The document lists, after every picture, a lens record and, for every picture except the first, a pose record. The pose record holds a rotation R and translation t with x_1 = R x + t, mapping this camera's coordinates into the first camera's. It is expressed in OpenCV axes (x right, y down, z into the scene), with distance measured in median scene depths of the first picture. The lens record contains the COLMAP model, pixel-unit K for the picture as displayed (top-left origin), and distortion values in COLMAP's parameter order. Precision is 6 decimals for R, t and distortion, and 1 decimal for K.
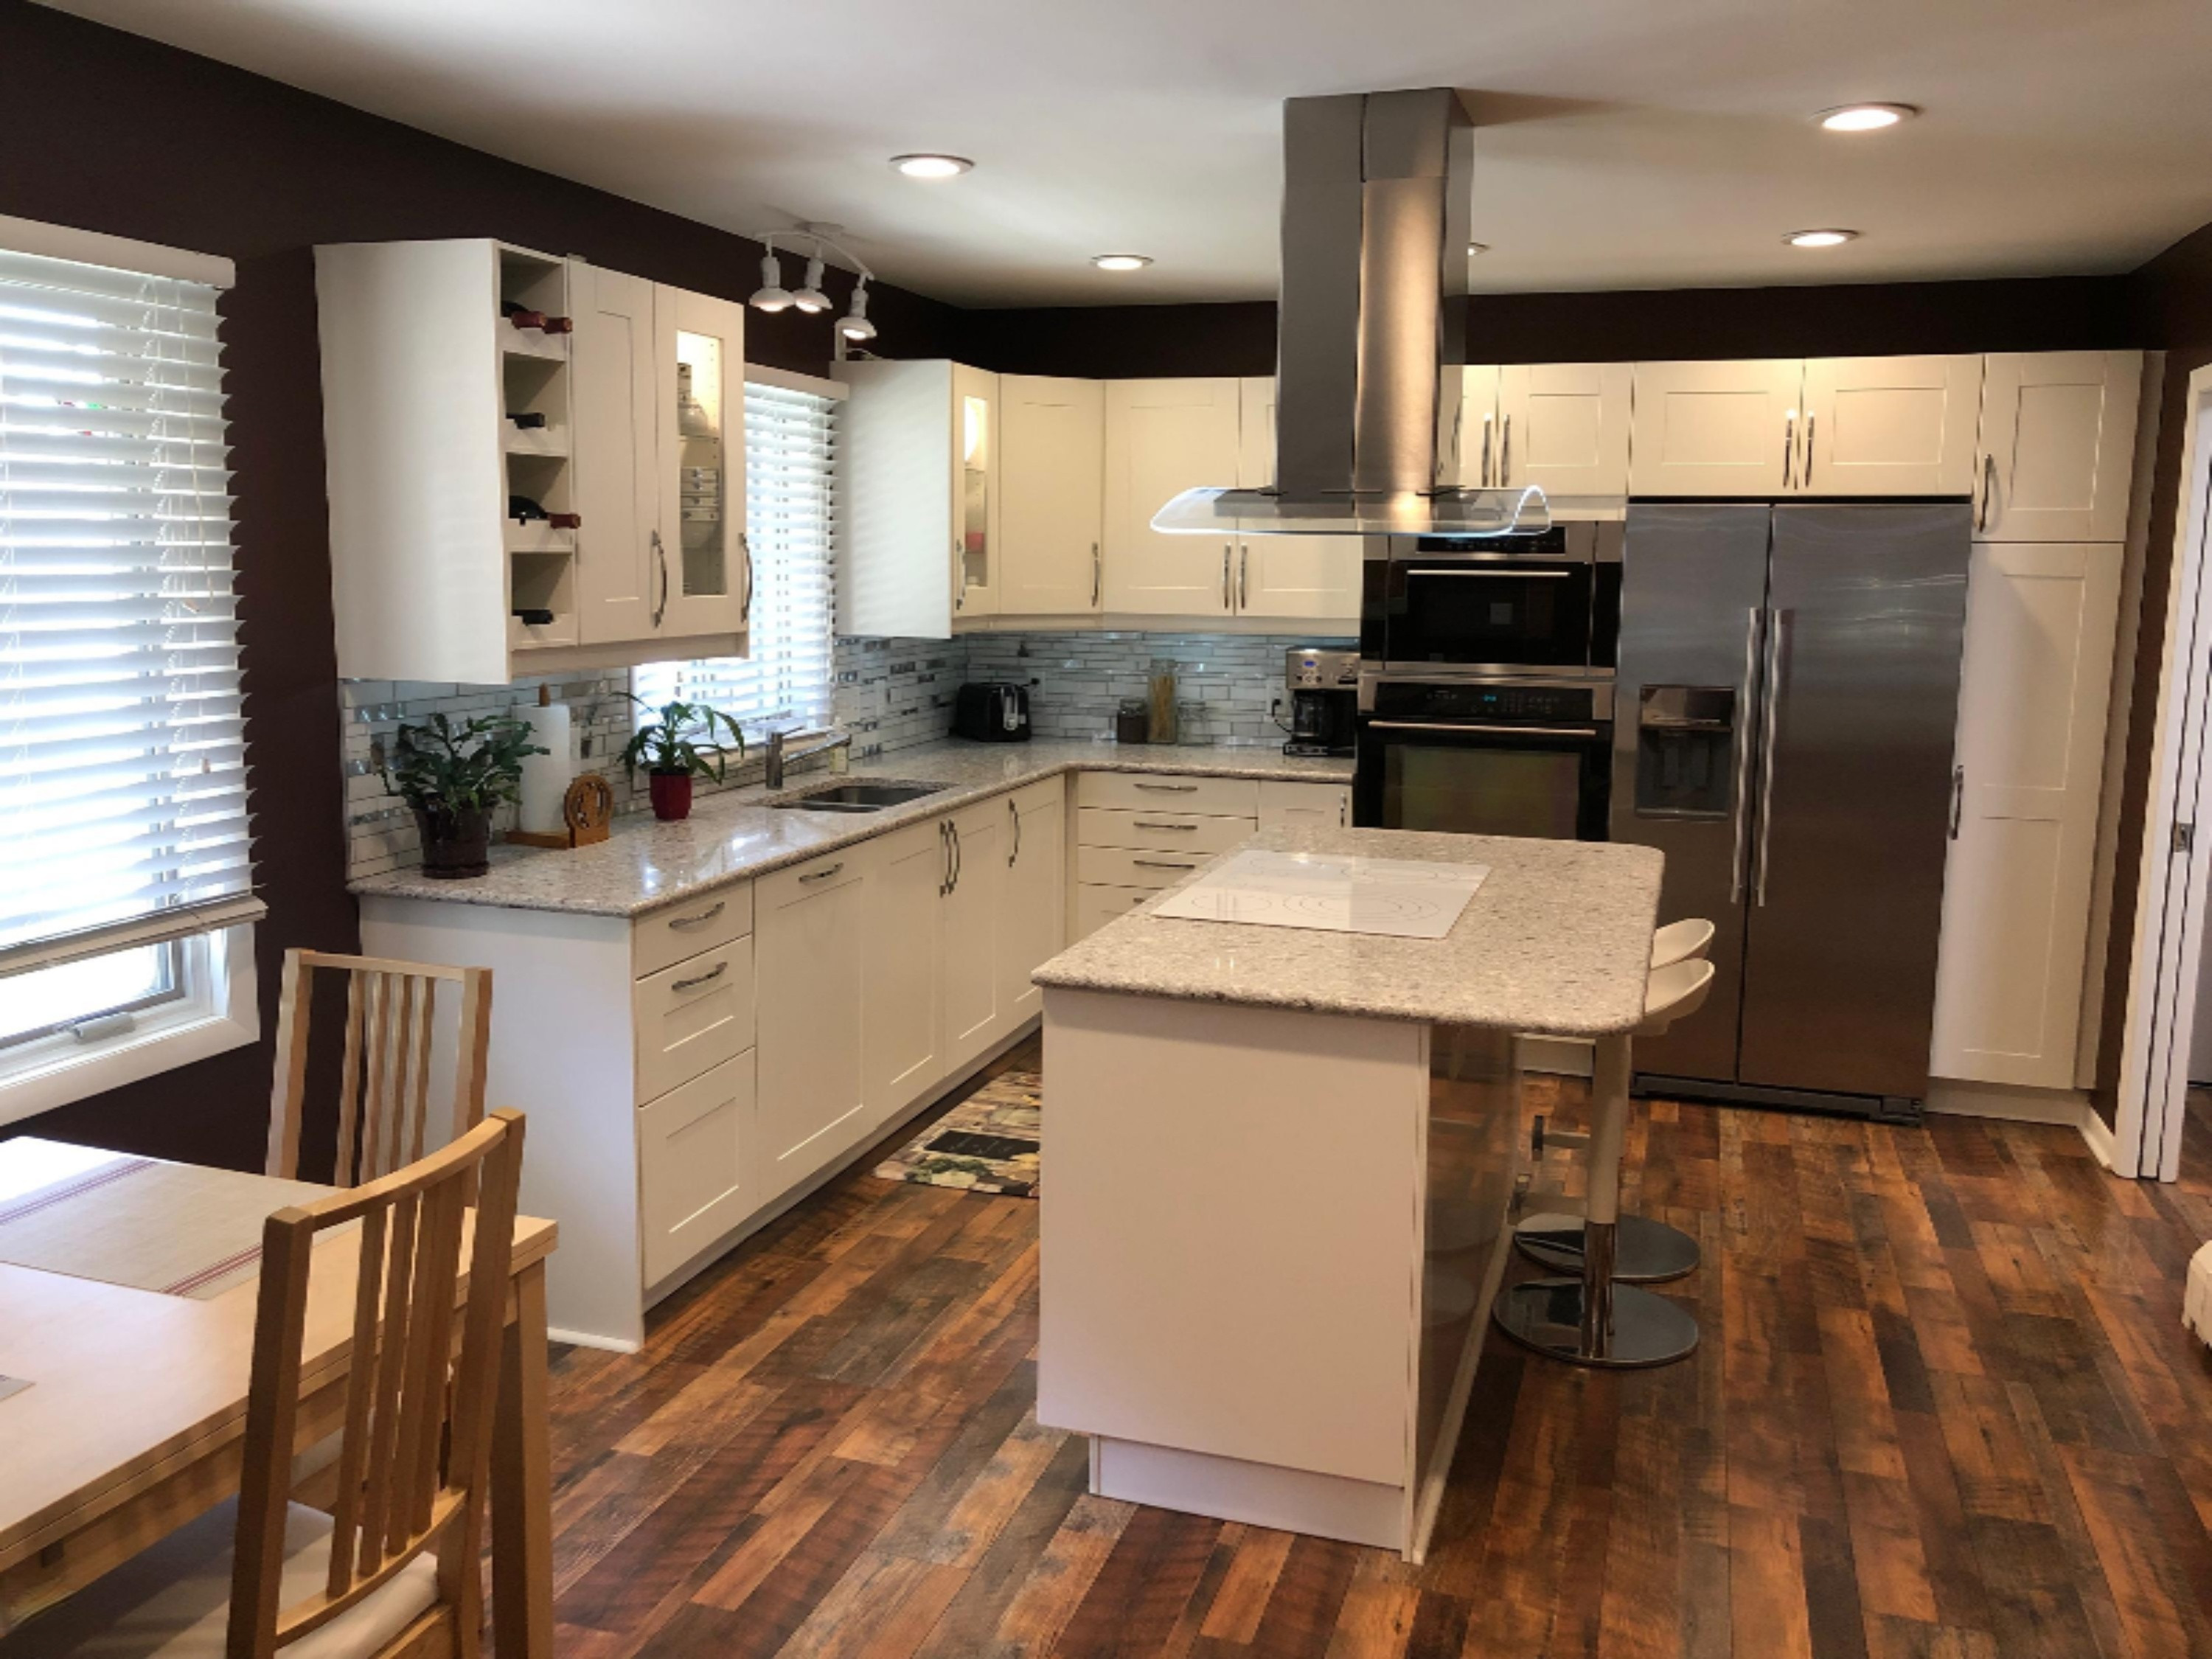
lens RADIAL K [[1801.7, 0, 1106.0], [0, 1801.7, 829.5], [0, 0, 1]] dist [0.034381, -0.039602]
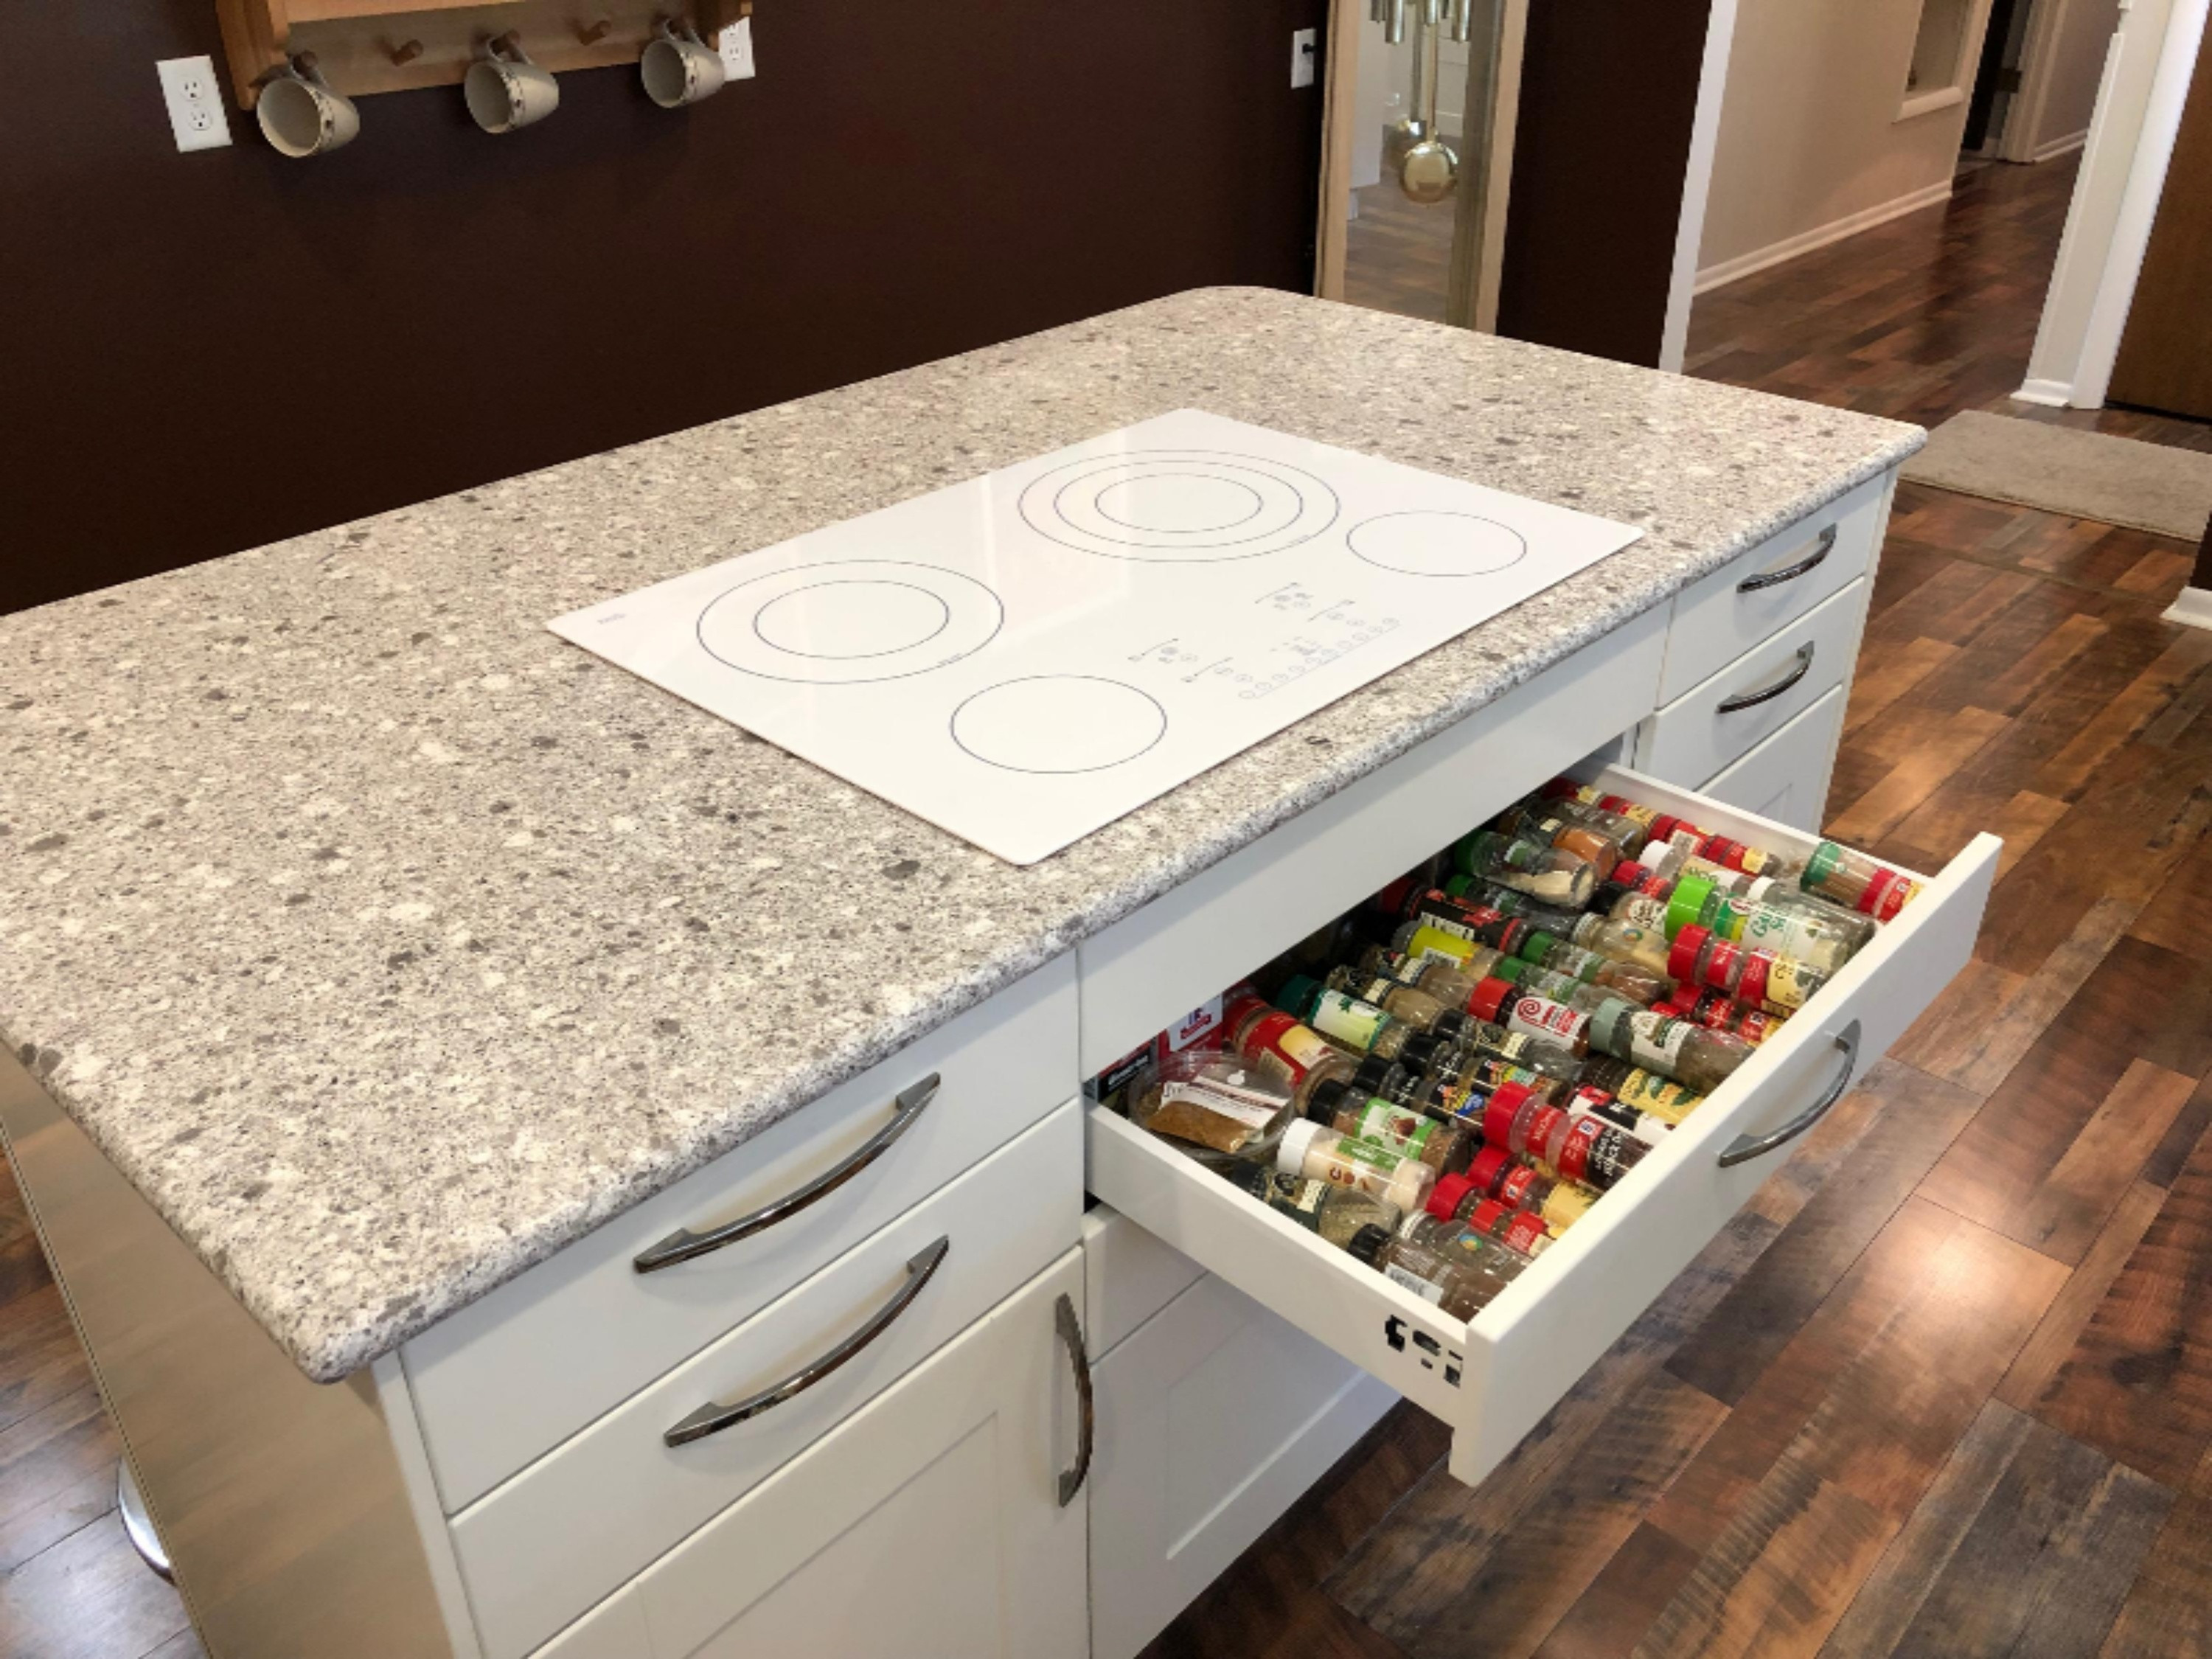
lens RADIAL K [[1801.7, 0, 1106.0], [0, 1801.7, 829.5], [0, 0, 1]] dist [0.034381, -0.039602]
pose [[-0.904906, -0.217942, 0.365576, -0.041937], [0.061796, 0.782563, 0.619497, -0.217651], [-0.421101, 0.583178, -0.694678, 1.579438]]
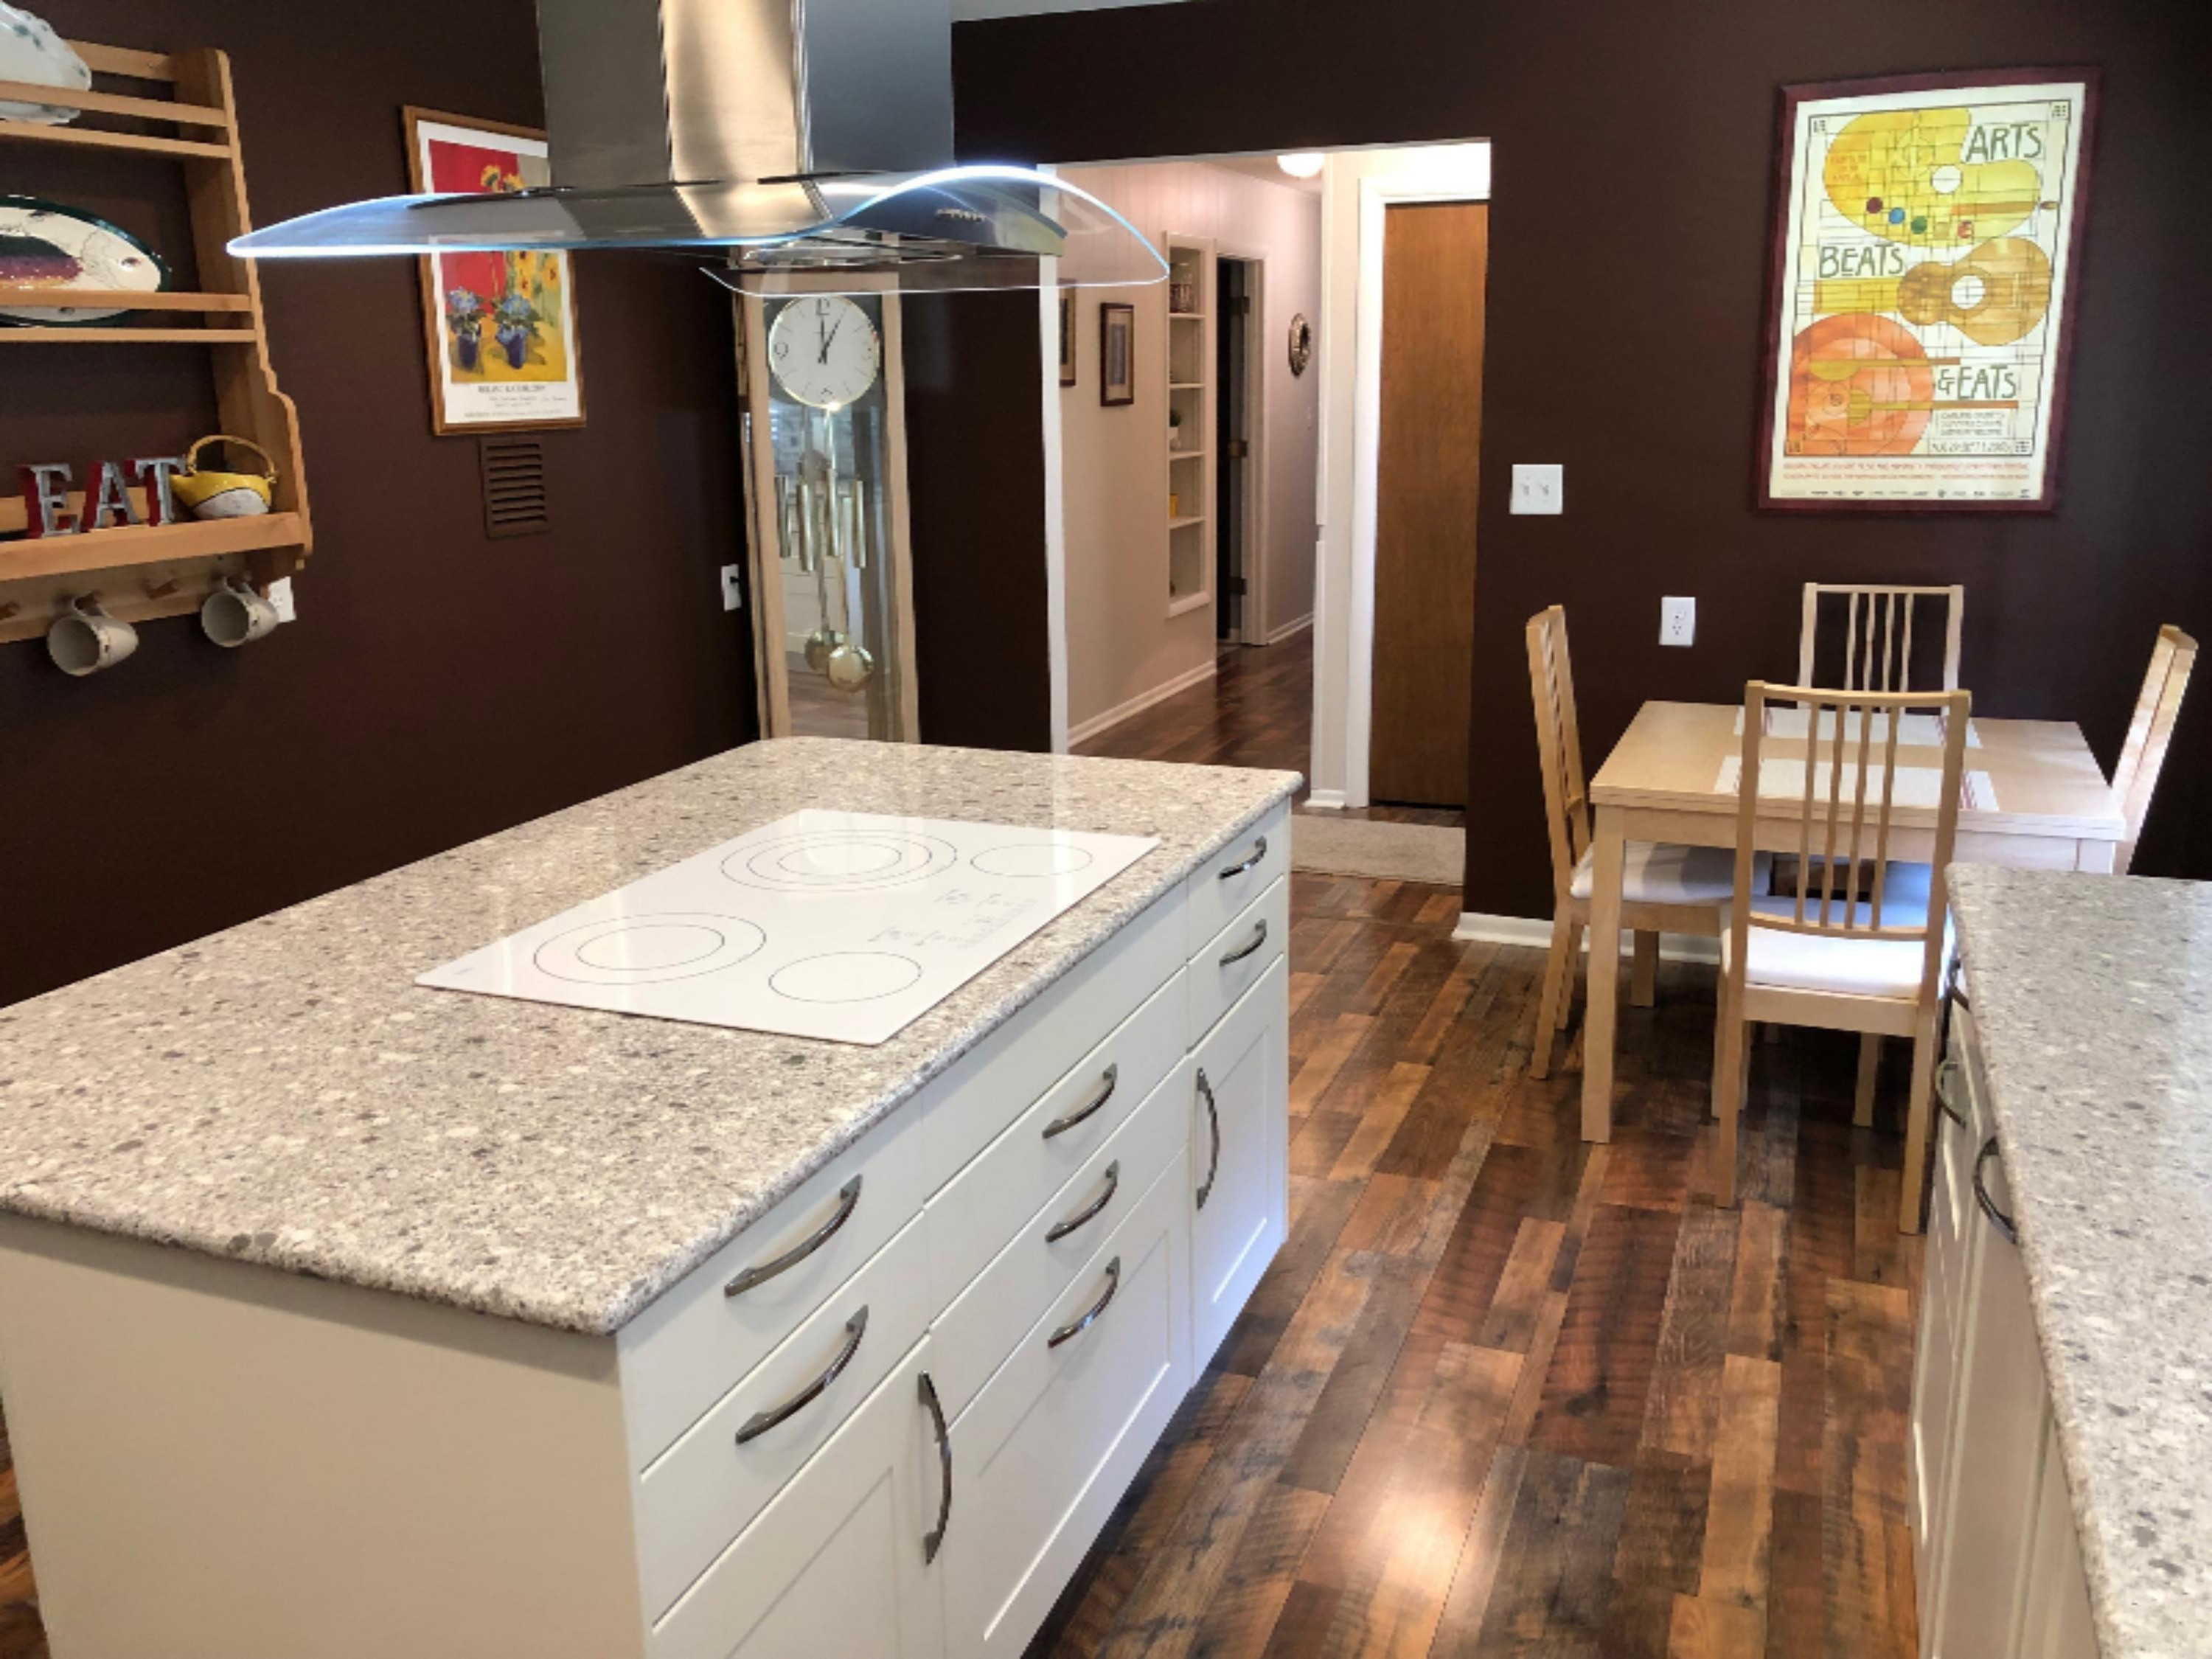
lens RADIAL K [[1801.7, 0, 1106.0], [0, 1801.7, 829.5], [0, 0, 1]] dist [0.034381, -0.039602]
pose [[-0.997990, -0.010077, 0.062565, 0.001637], [0.015534, 0.918254, 0.395687, -0.262550], [-0.061438, 0.395863, -0.916252, 1.808692]]
